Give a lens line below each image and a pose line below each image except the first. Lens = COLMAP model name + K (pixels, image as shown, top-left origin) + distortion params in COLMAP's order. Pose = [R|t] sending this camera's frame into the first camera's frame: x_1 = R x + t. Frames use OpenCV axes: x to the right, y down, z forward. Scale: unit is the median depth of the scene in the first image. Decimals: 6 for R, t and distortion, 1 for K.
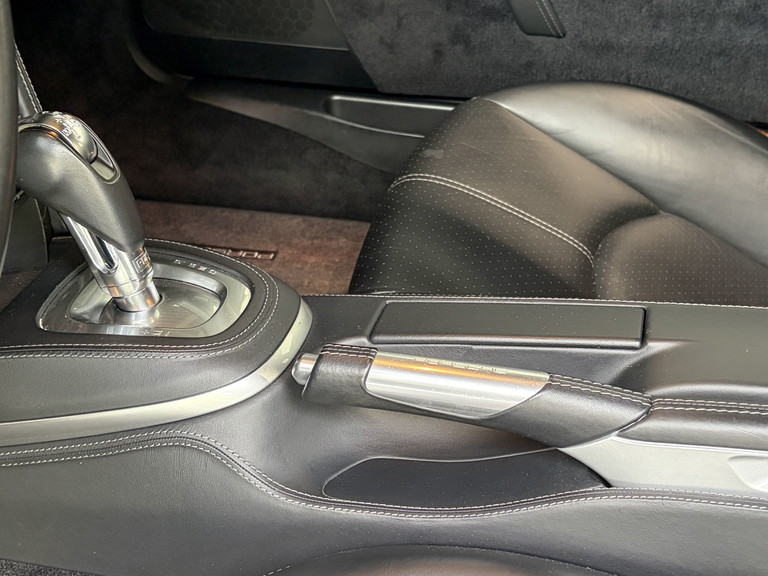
lens RADIAL K [[1204.0, 0, 384.0], [0, 1204.0, 288.0], [0, 0, 1]] dist [0.044042, -0.012078]
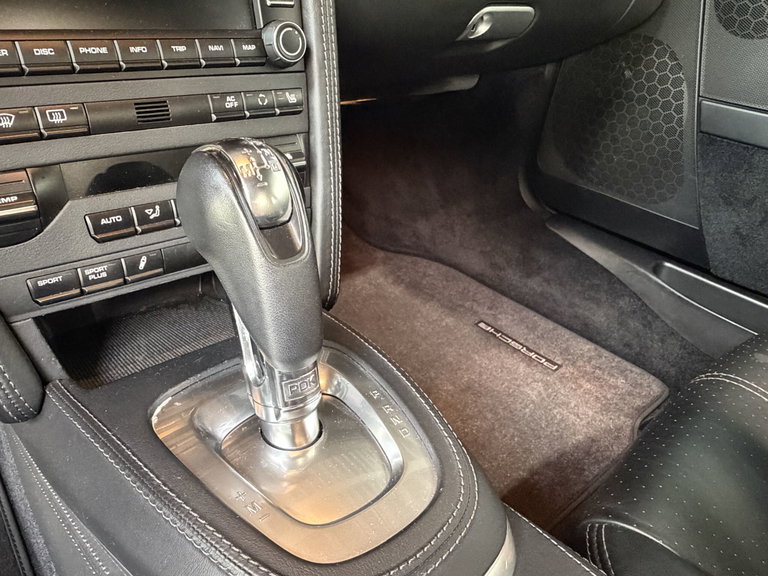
lens RADIAL K [[469.6, 0, 384.0], [0, 469.6, 288.0], [0, 0, 1]] dist [-0.003001, 0.002187]
pose [[0.797401, 0.370628, -0.476222, -0.034476], [-0.379231, 0.921636, 0.082283, -0.071703], [0.469400, 0.114986, 0.875467, 0.486145]]
